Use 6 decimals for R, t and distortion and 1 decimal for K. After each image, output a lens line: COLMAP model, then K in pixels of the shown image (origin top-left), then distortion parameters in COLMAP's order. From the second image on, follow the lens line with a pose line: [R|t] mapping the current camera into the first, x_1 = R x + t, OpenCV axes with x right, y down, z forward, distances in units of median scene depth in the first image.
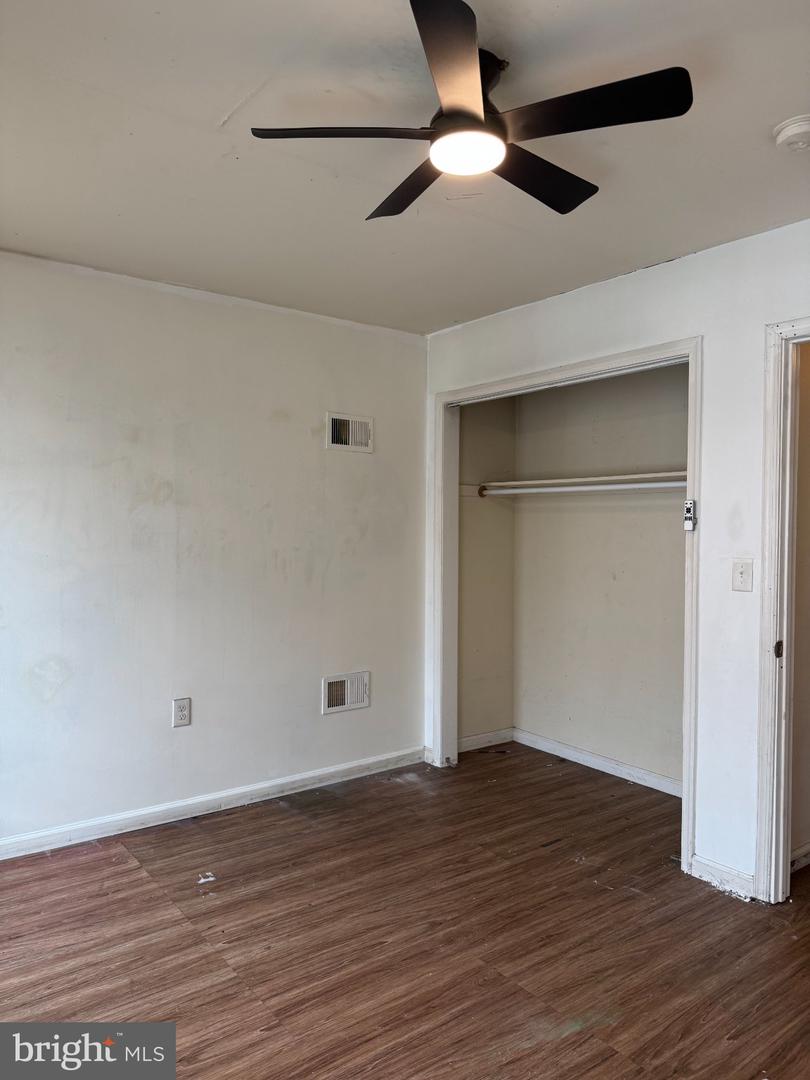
lens RADIAL K [[764.0, 0, 406.9], [0, 764.0, 543.5], [0, 0, 1]] dist [0.048593, -0.050508]
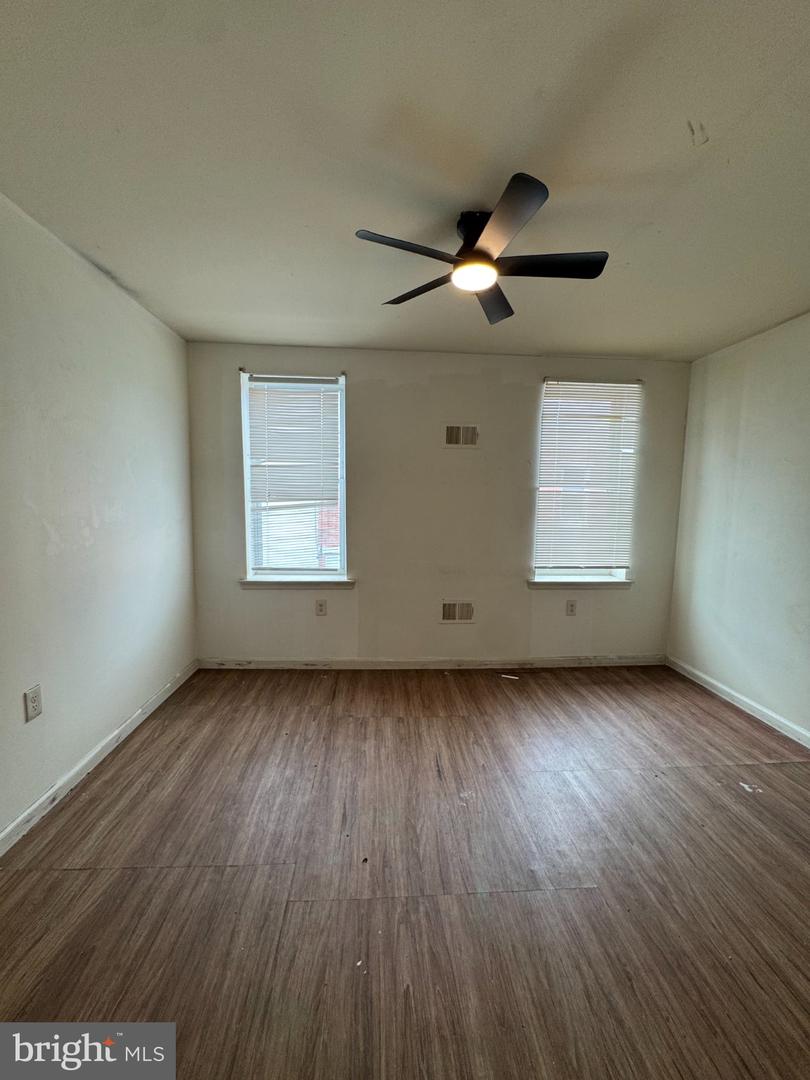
lens RADIAL K [[433.1, 0, 403.2], [0, 433.1, 543.2], [0, 0, 1]] dist [-0.002764, 0.000762]
pose [[-0.552081, 0.072146, -0.830663, 0.677952], [-0.043255, 0.992430, 0.114944, -0.016592], [0.832668, 0.099389, -0.544781, 0.985405]]
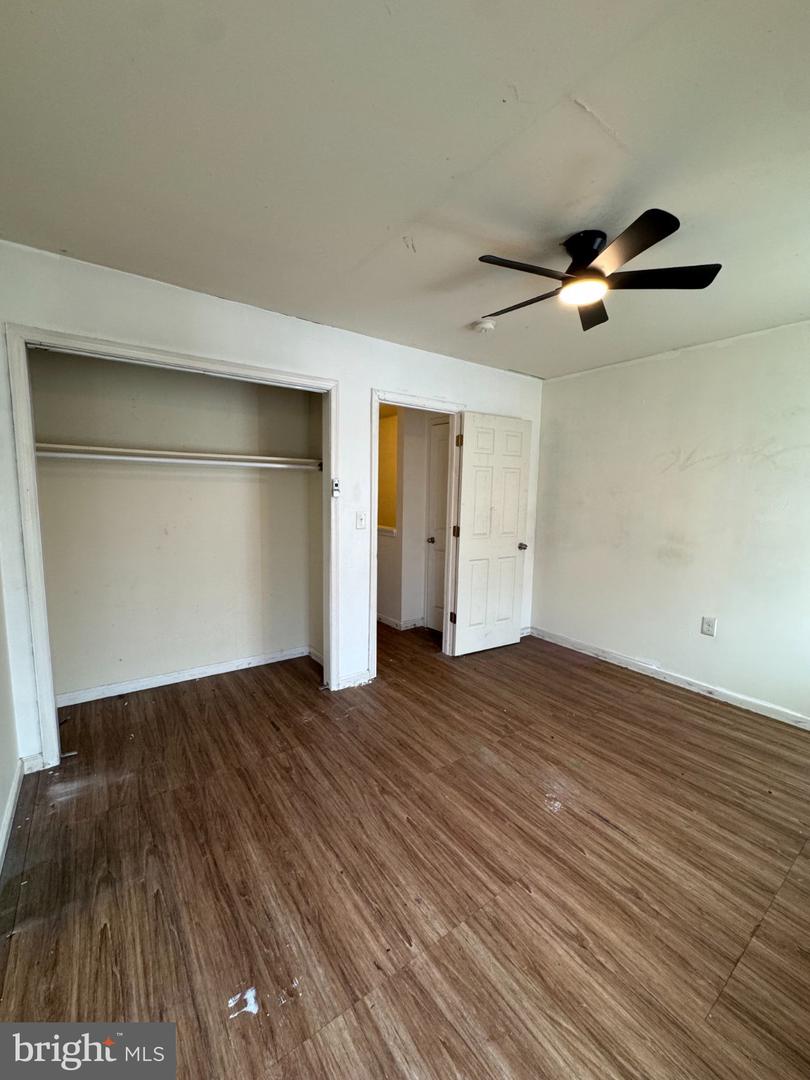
lens RADIAL K [[433.1, 0, 402.8], [0, 433.1, 538.8], [0, 0, 1]] dist [-0.002764, 0.000762]
pose [[0.028028, -0.117808, 0.992641, -0.677013], [0.007877, 0.993026, 0.117632, -0.041312], [-0.999576, 0.004522, 0.028761, 0.947864]]
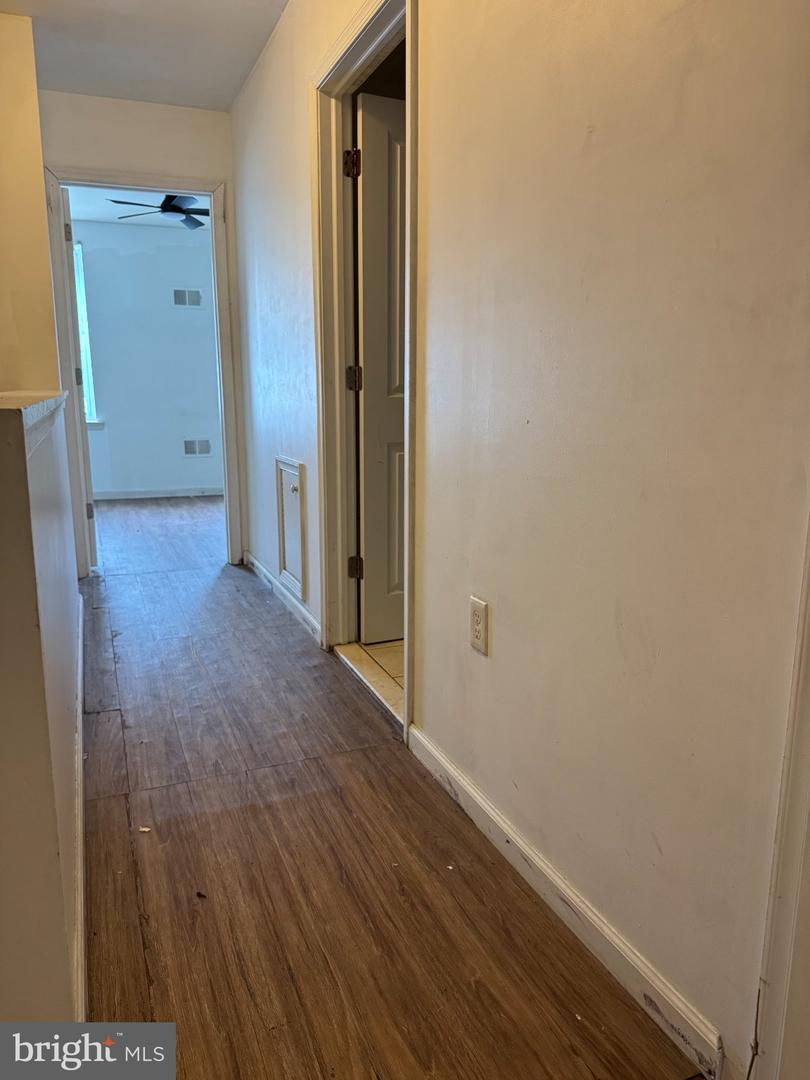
lens RADIAL K [[764.0, 0, 405.5], [0, 764.0, 543.8], [0, 0, 1]] dist [0.048593, -0.050508]
pose [[-0.254919, 0.185052, -0.949090, 2.047476], [-0.030191, 0.979515, 0.199093, 0.095305], [0.966491, 0.079407, -0.244110, 1.876081]]
